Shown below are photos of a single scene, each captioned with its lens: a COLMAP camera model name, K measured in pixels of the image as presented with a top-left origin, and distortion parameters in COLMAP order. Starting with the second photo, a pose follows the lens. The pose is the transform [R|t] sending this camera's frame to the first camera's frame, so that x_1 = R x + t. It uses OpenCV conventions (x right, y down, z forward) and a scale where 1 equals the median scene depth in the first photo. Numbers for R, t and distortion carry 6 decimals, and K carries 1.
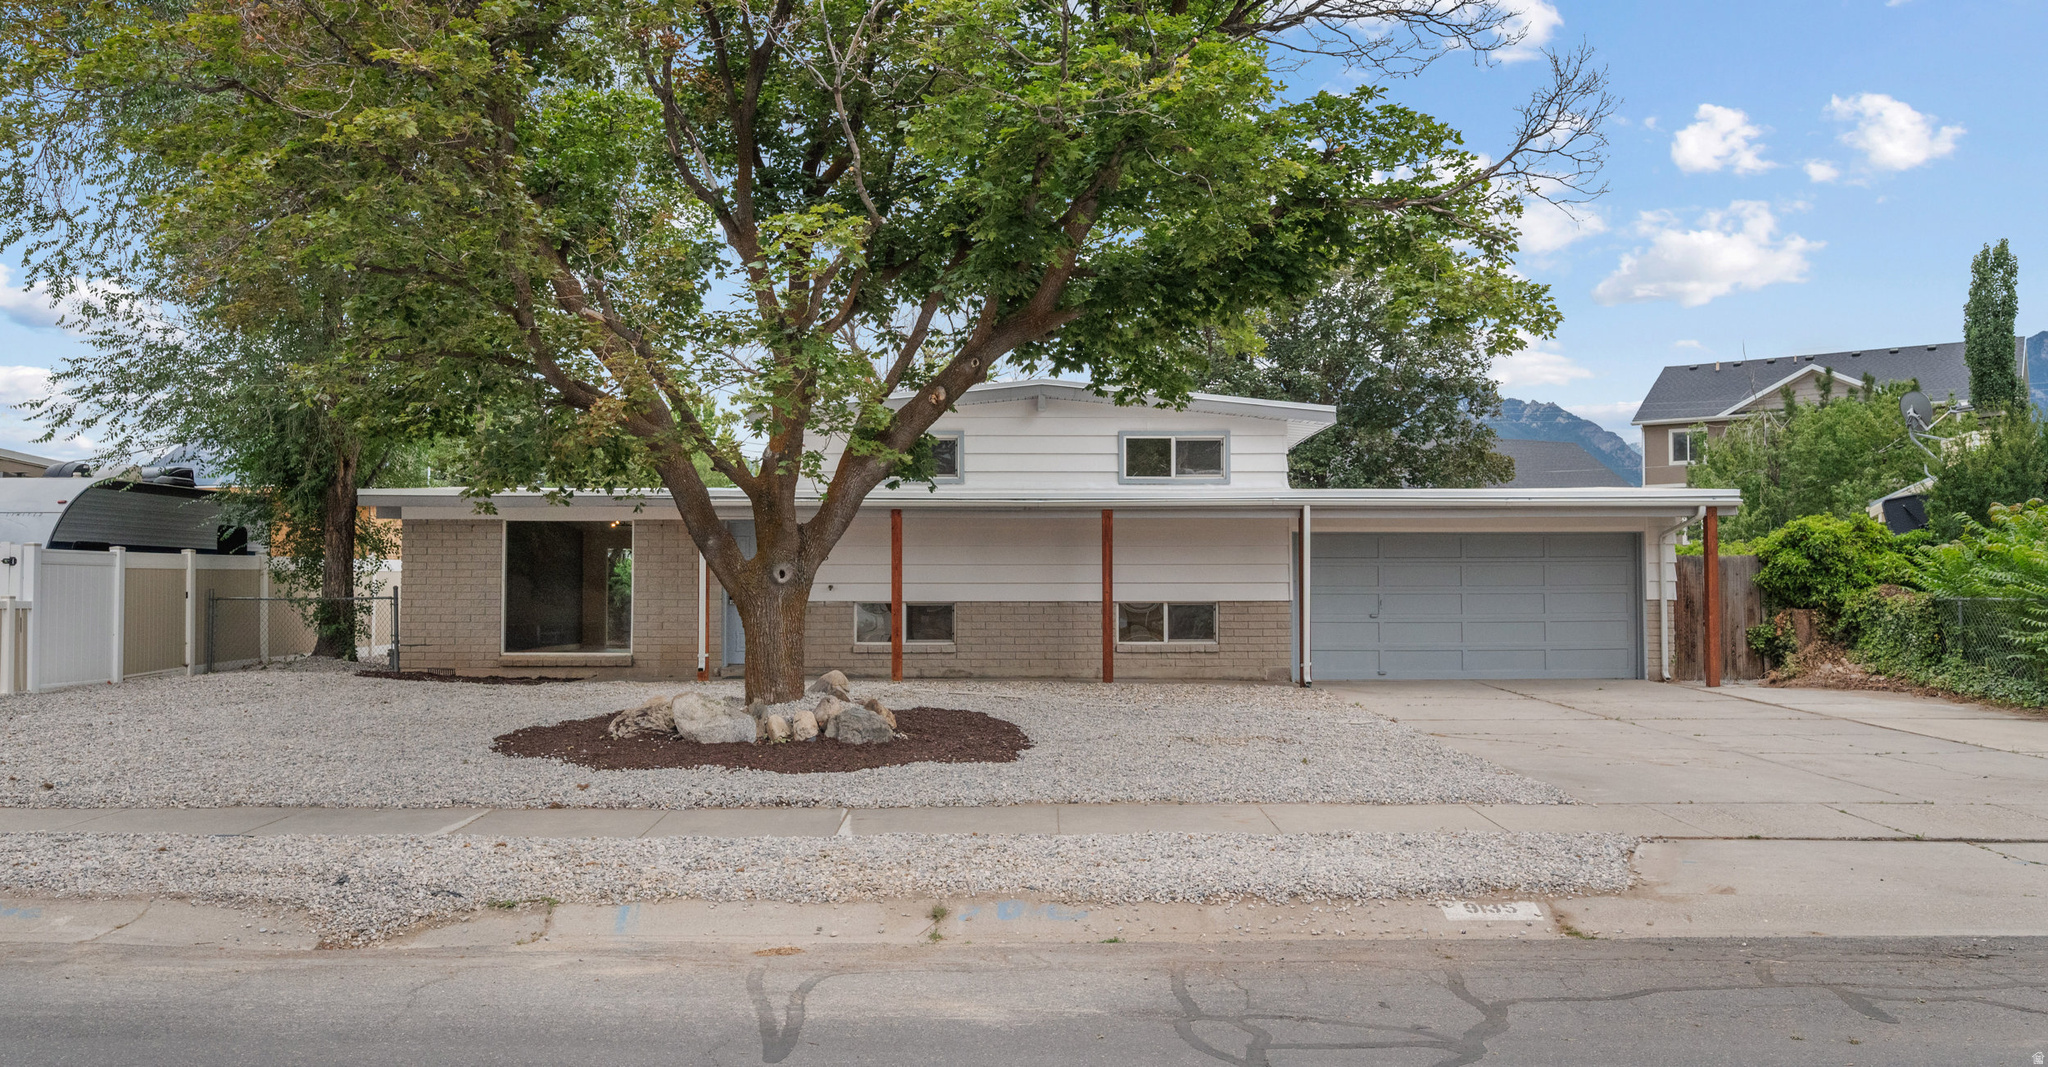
lens RADIAL K [[1435.8, 0, 1013.4], [0, 1435.8, 542.5], [0, 0, 1]] dist [-0.003854, -0.002305]
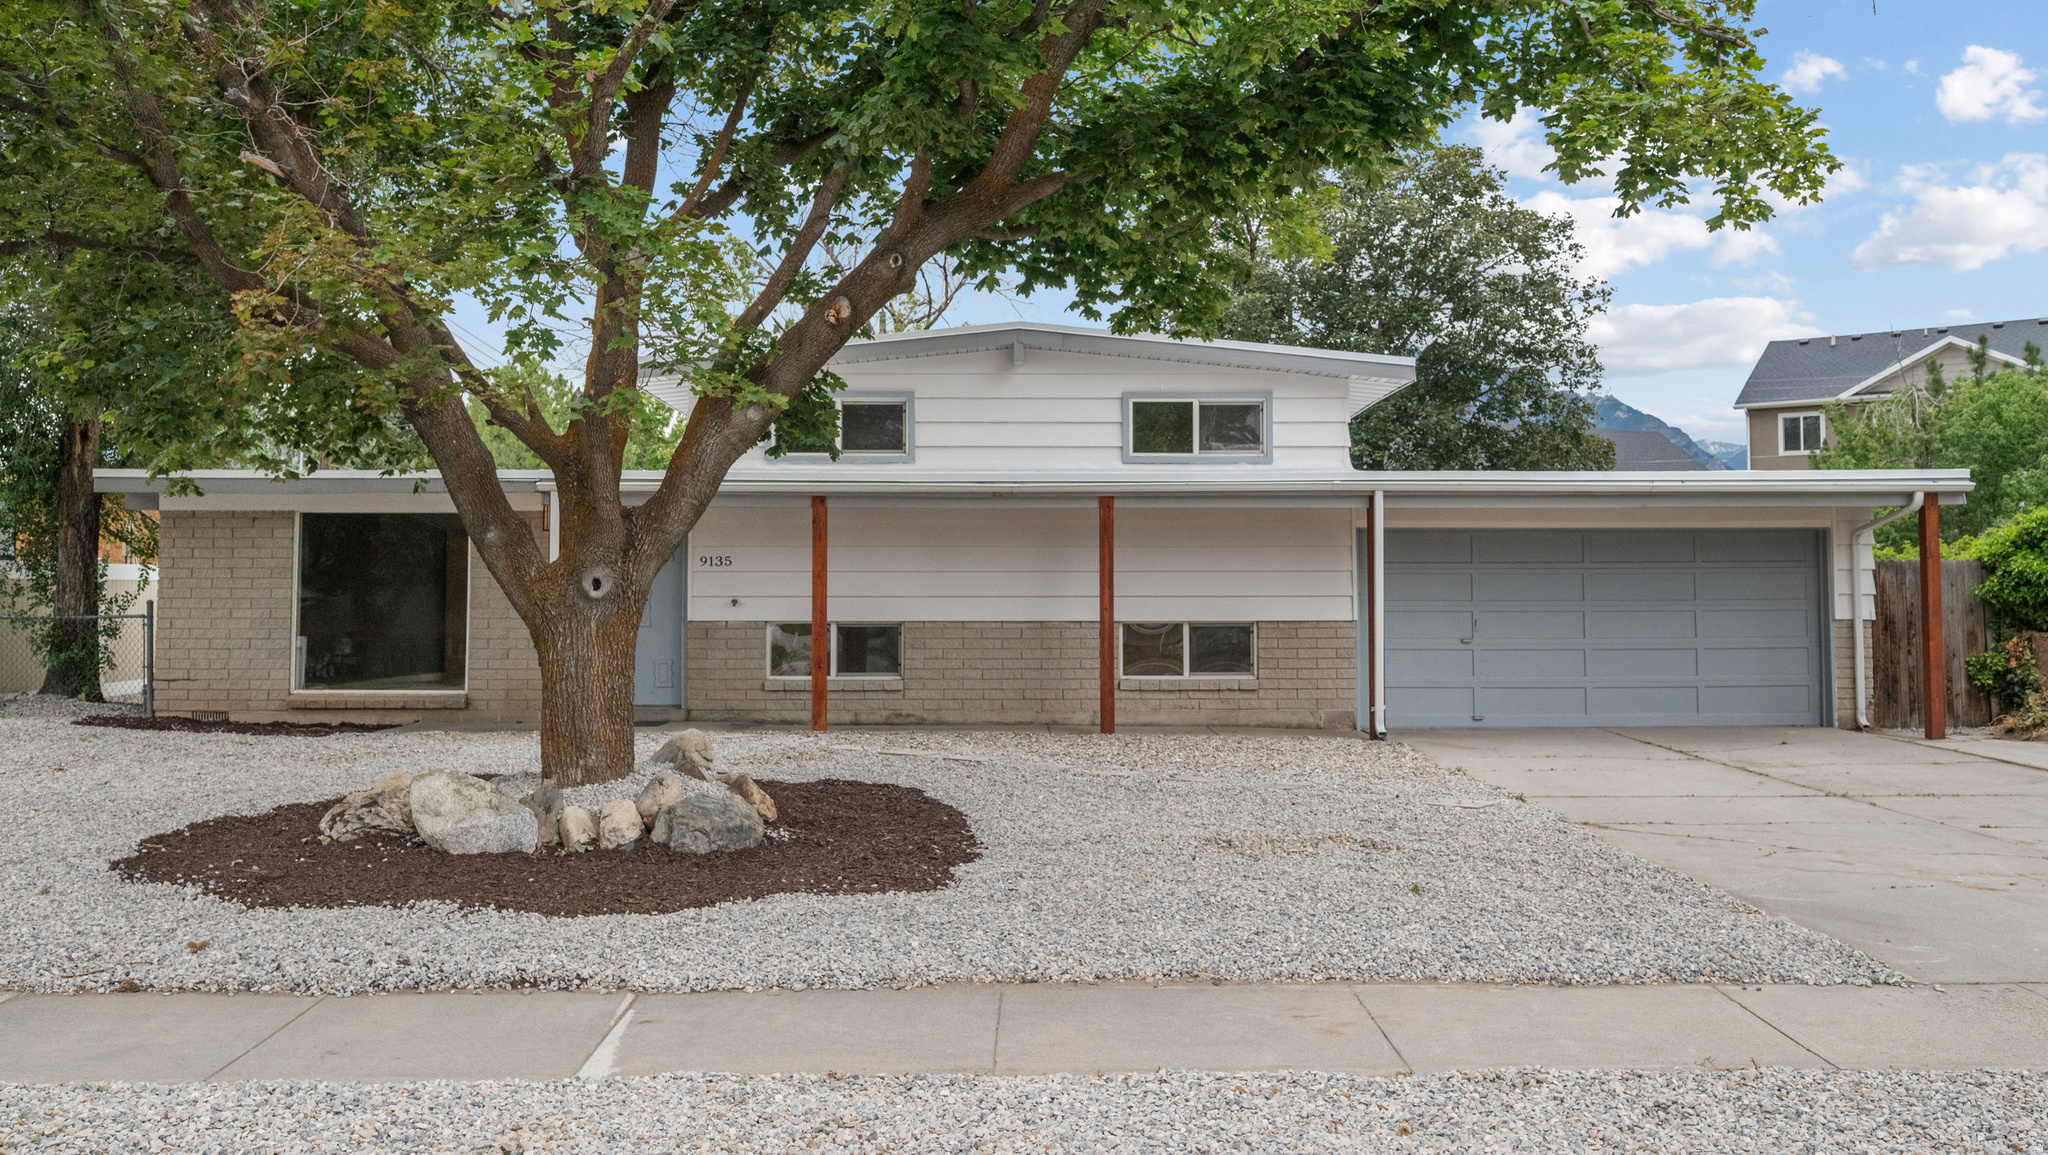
lens RADIAL K [[1609.8, 0, 1015.0], [0, 1609.8, 523.8], [0, 0, 1]] dist [-0.001755, -0.003492]
pose [[0.999999, 0.000474, 0.001210, 0.017607], [-0.000455, 0.999878, -0.015621, 0.003912], [-0.001217, 0.015621, 0.999877, 0.177341]]
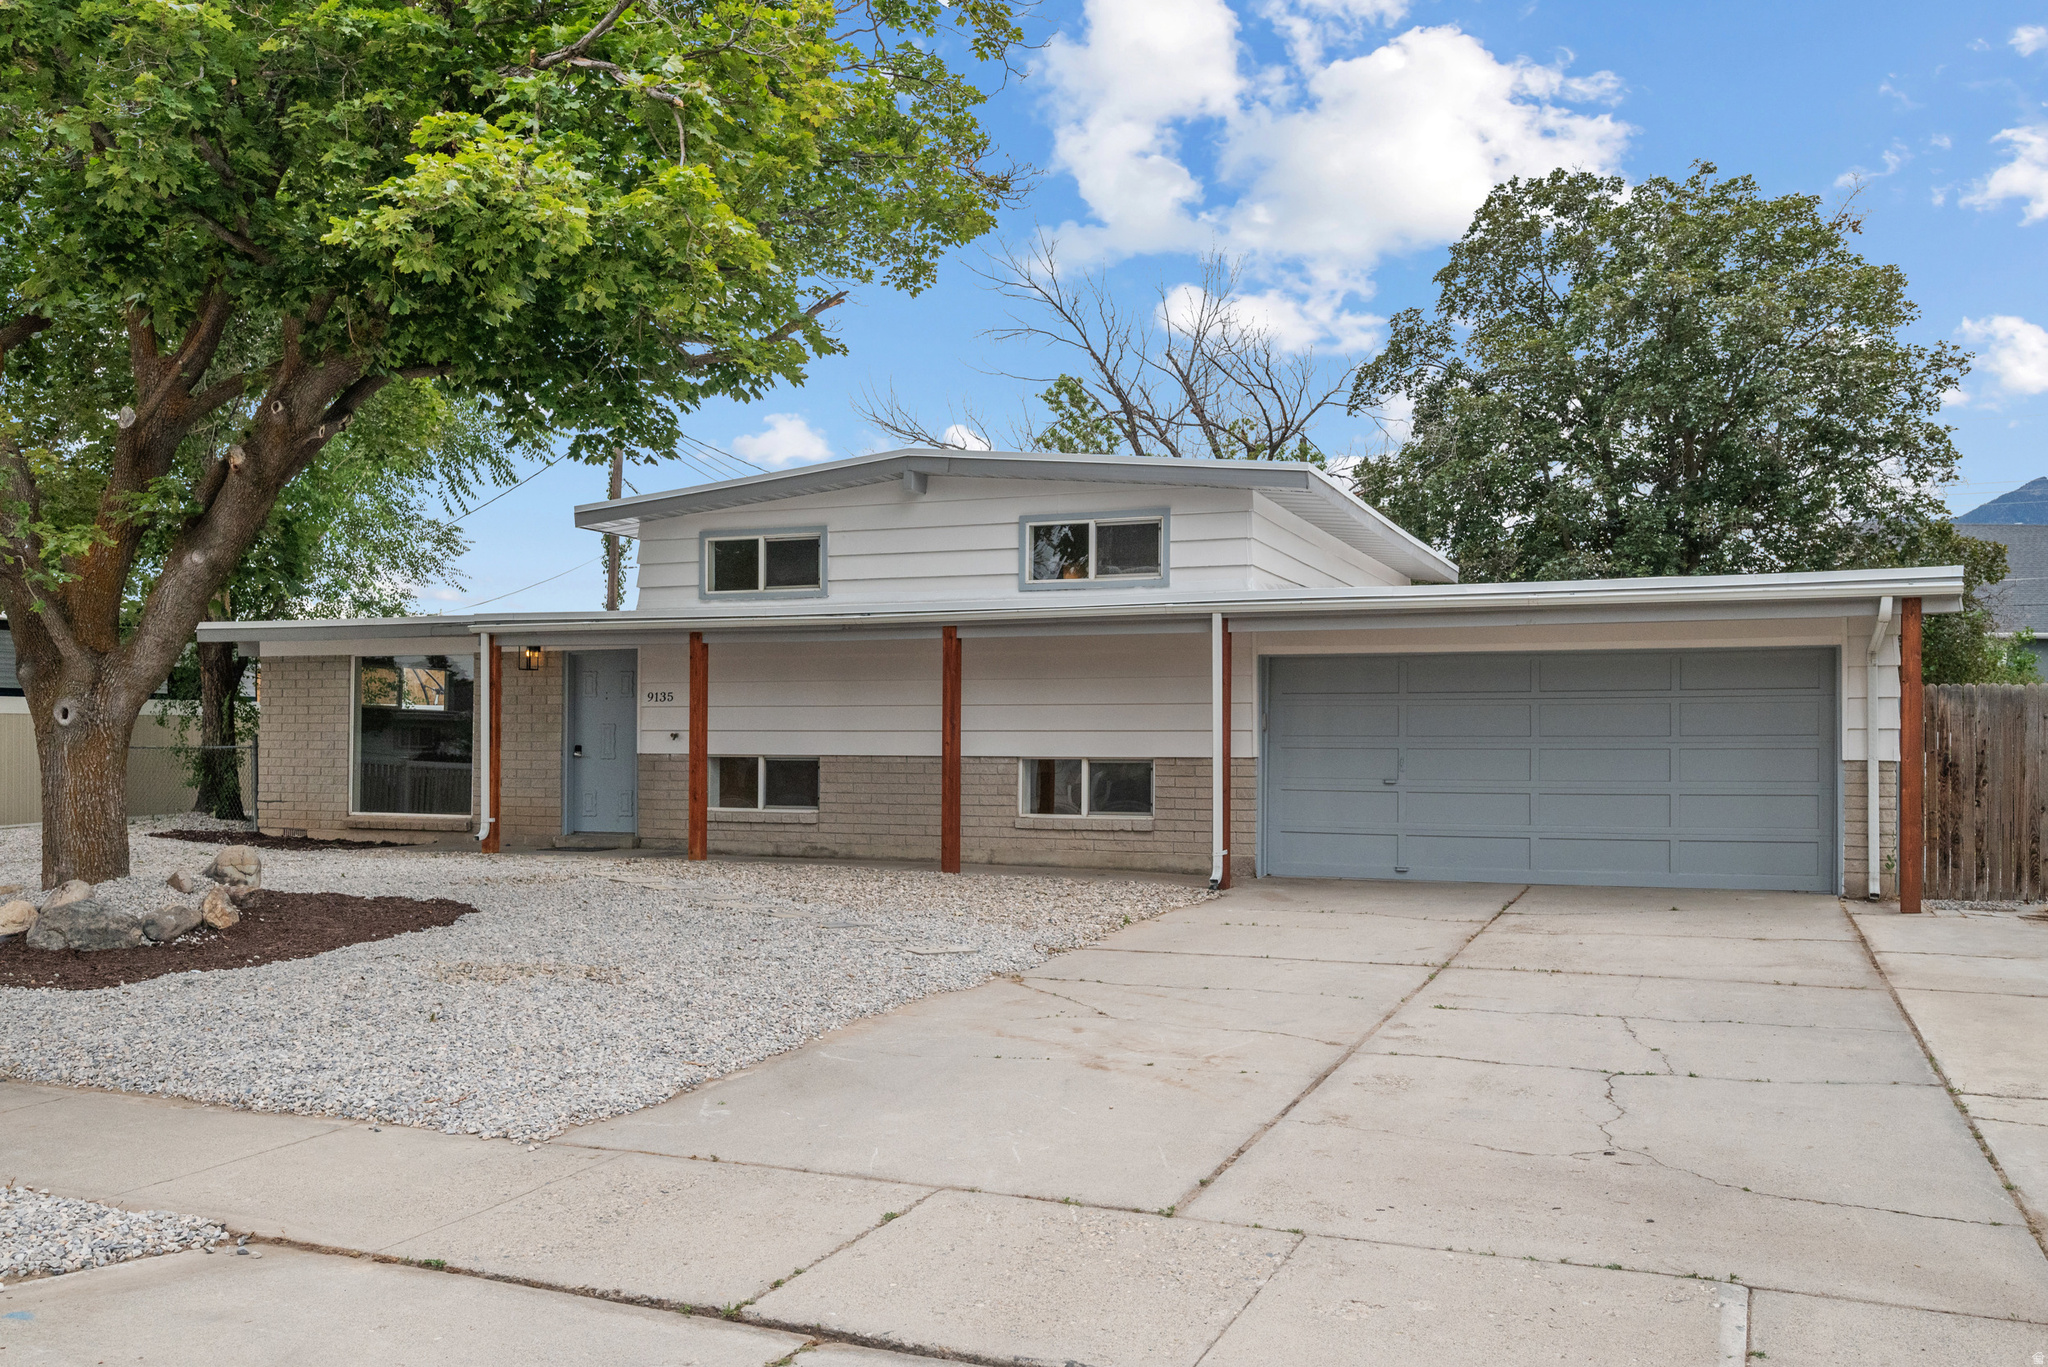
lens RADIAL K [[1649.7, 0, 1011.1], [0, 1649.7, 725.3], [0, 0, 1]] dist [-0.004557, 0.006191]
pose [[0.928858, 0.000057, -0.370435, 0.393533], [0.007897, 0.999770, 0.019955, 0.009736], [0.370351, -0.021461, 0.928644, 0.255621]]
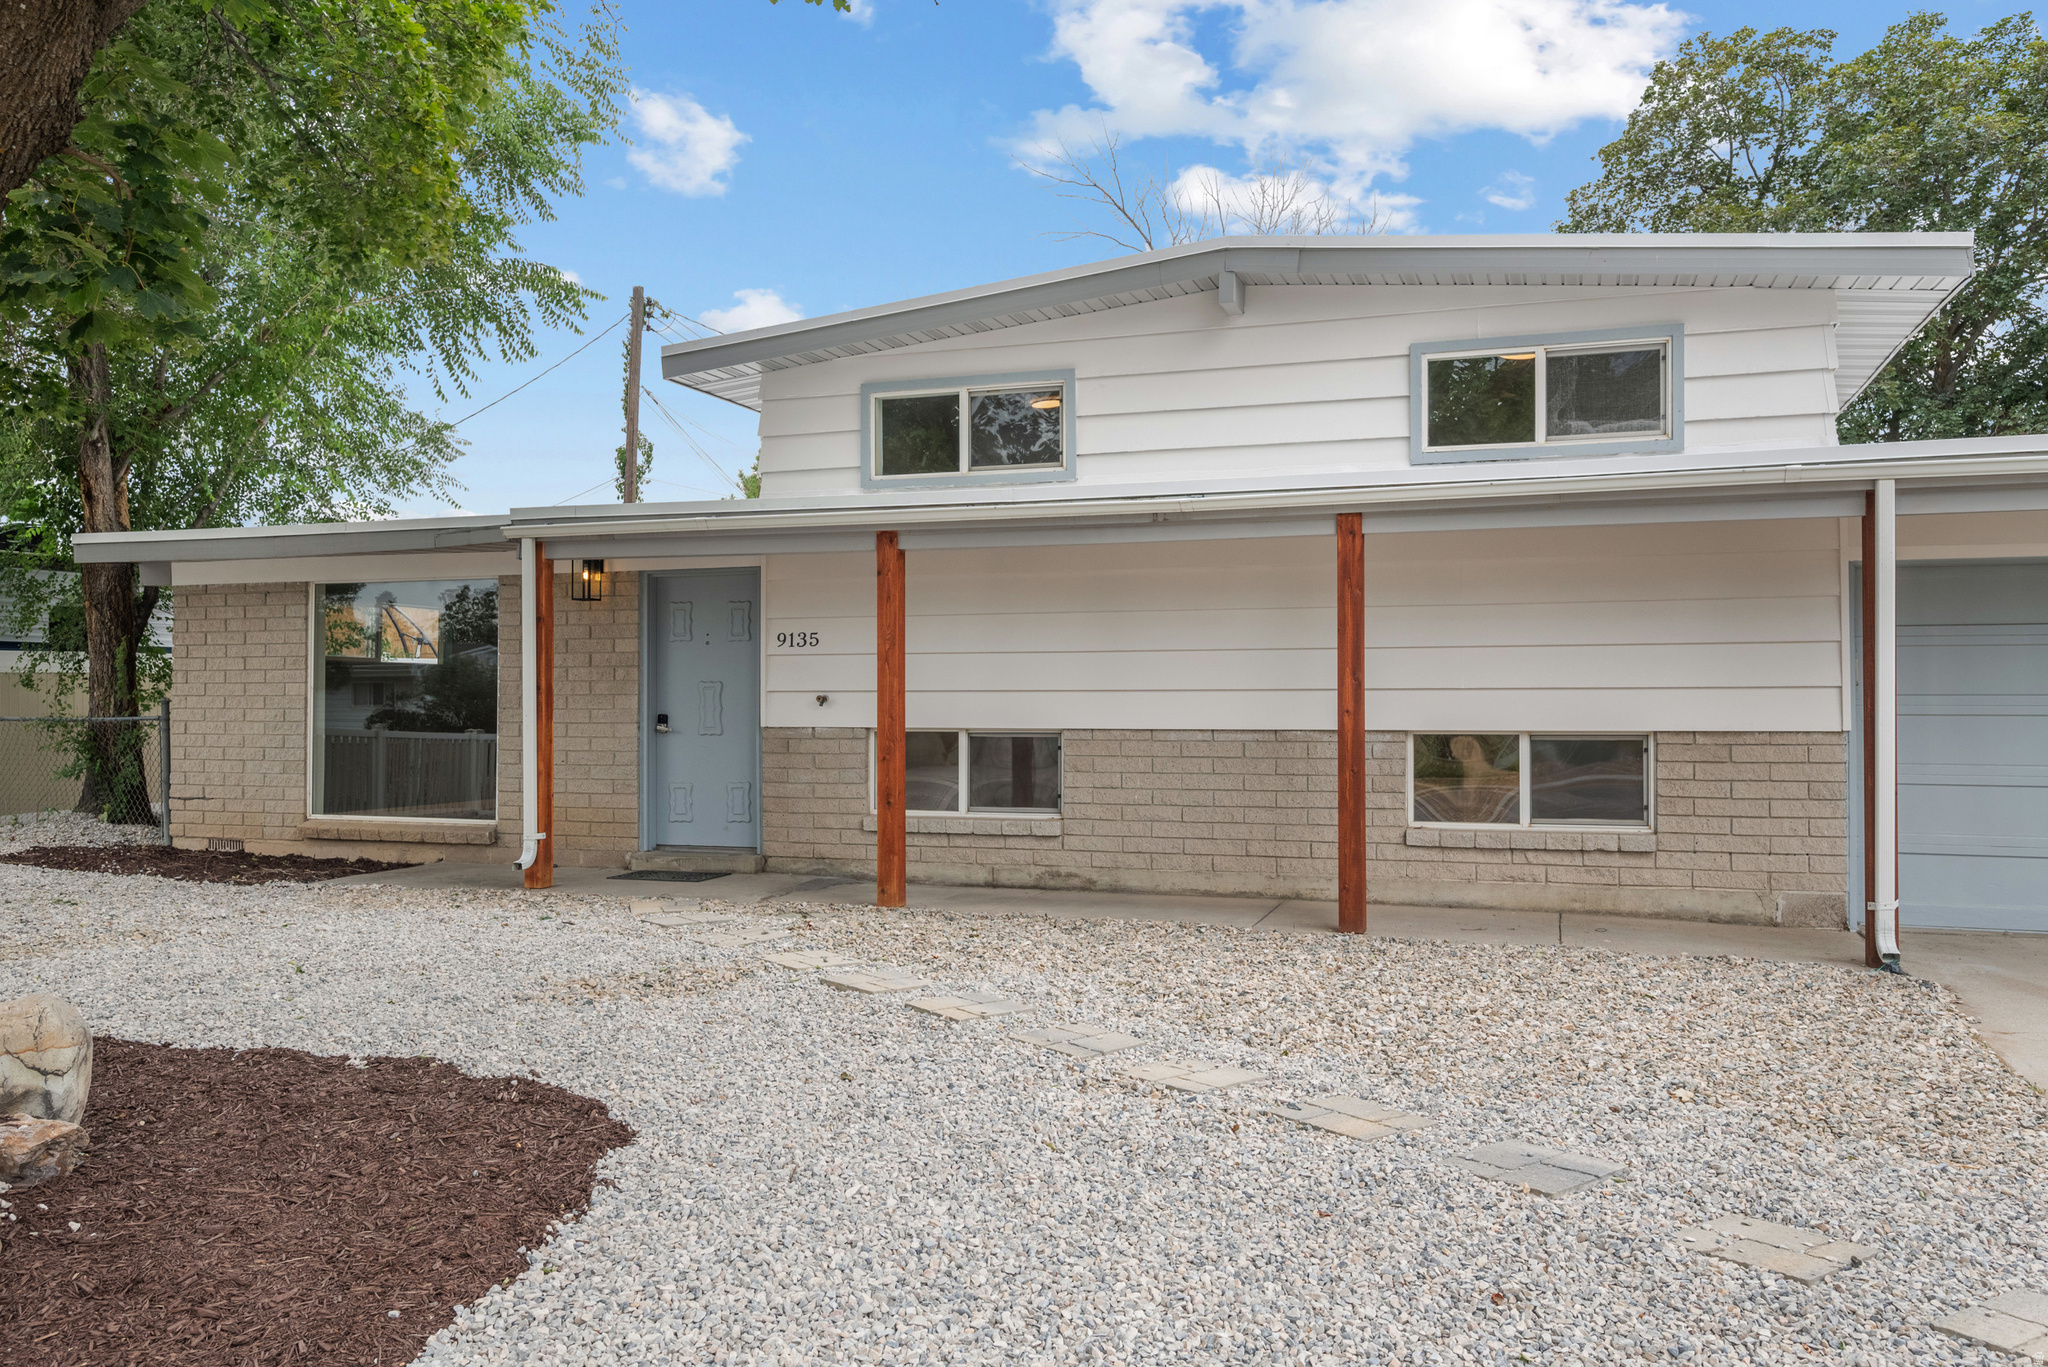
lens RADIAL K [[1546.0, 0, 1024.9], [0, 1546.0, 678.3], [0, 0, 1]] dist [0.001125, -0.010110]
pose [[0.948237, -0.005573, -0.317516, 0.118316], [0.012738, 0.999709, 0.020494, 0.014423], [0.317309, -0.023477, 0.948031, 0.541292]]
